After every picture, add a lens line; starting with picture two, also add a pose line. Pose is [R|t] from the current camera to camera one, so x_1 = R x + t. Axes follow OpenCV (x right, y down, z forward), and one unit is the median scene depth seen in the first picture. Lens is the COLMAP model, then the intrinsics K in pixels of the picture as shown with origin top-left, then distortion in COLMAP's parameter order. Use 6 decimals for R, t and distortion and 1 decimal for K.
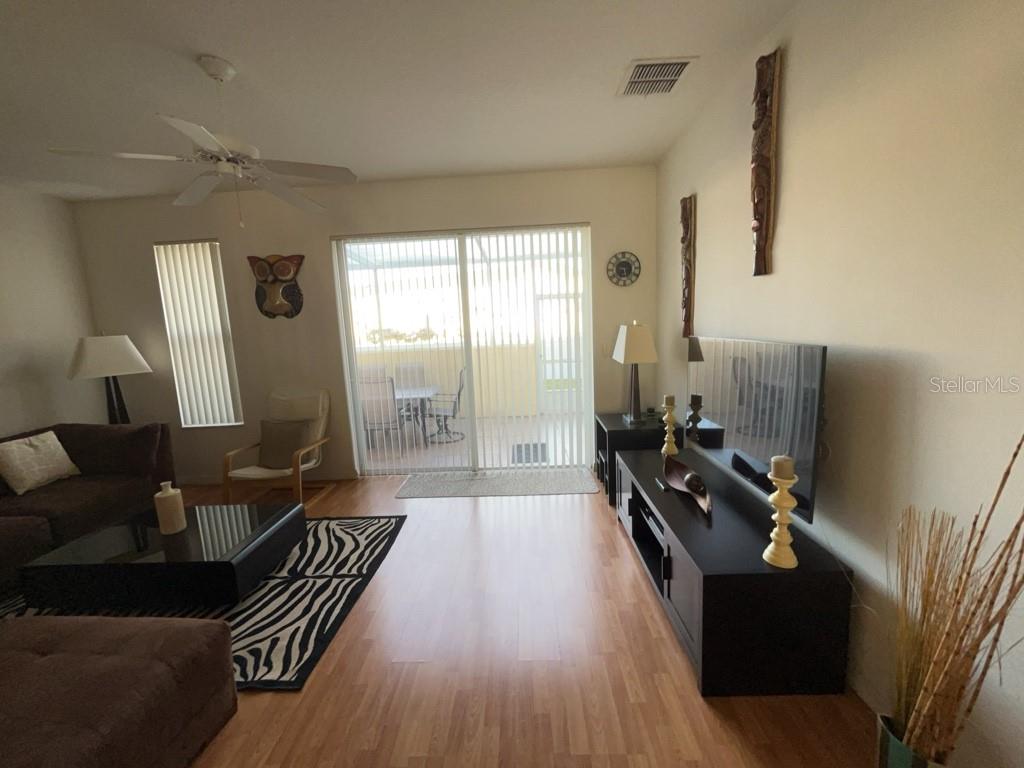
lens RADIAL K [[414.5, 0, 517.3], [0, 414.5, 381.4], [0, 0, 1]] dist [0.000365, -0.000973]
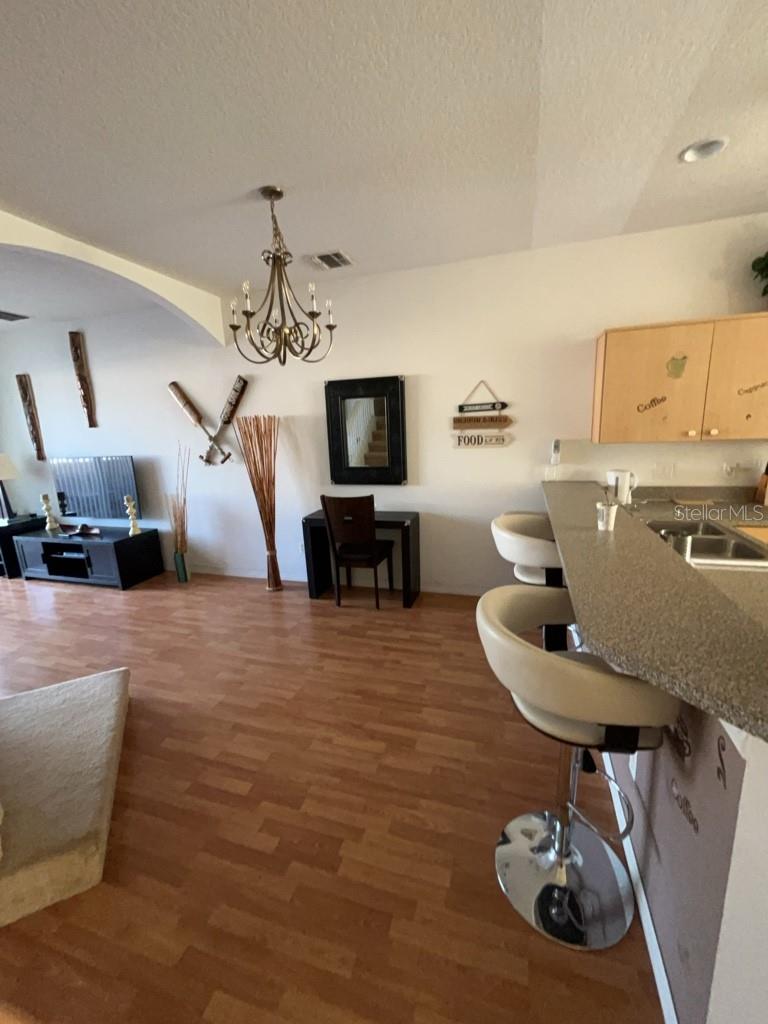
lens RADIAL K [[414.5, 0, 385.7], [0, 414.5, 511.2], [0, 0, 1]] dist [0.000365, -0.000973]
pose [[0.296072, -0.170692, 0.939790, -1.114119], [0.167984, 0.977873, 0.124687, 0.170320], [-0.940278, 0.120953, 0.318194, -1.132521]]
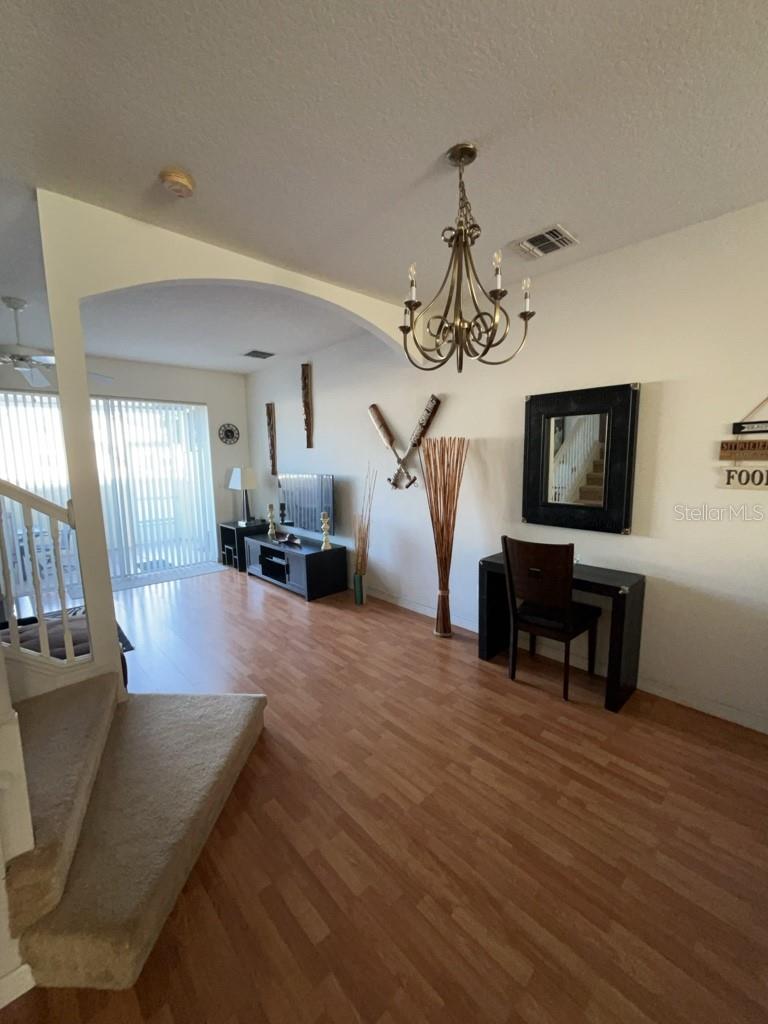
lens RADIAL K [[414.5, 0, 384.9], [0, 414.5, 511.7], [0, 0, 1]] dist [0.000365, -0.000973]
pose [[0.723411, -0.062235, 0.687607, -0.806963], [0.086761, 0.996228, -0.001111, 0.163992], [-0.684944, 0.060461, 0.726082, -1.078219]]
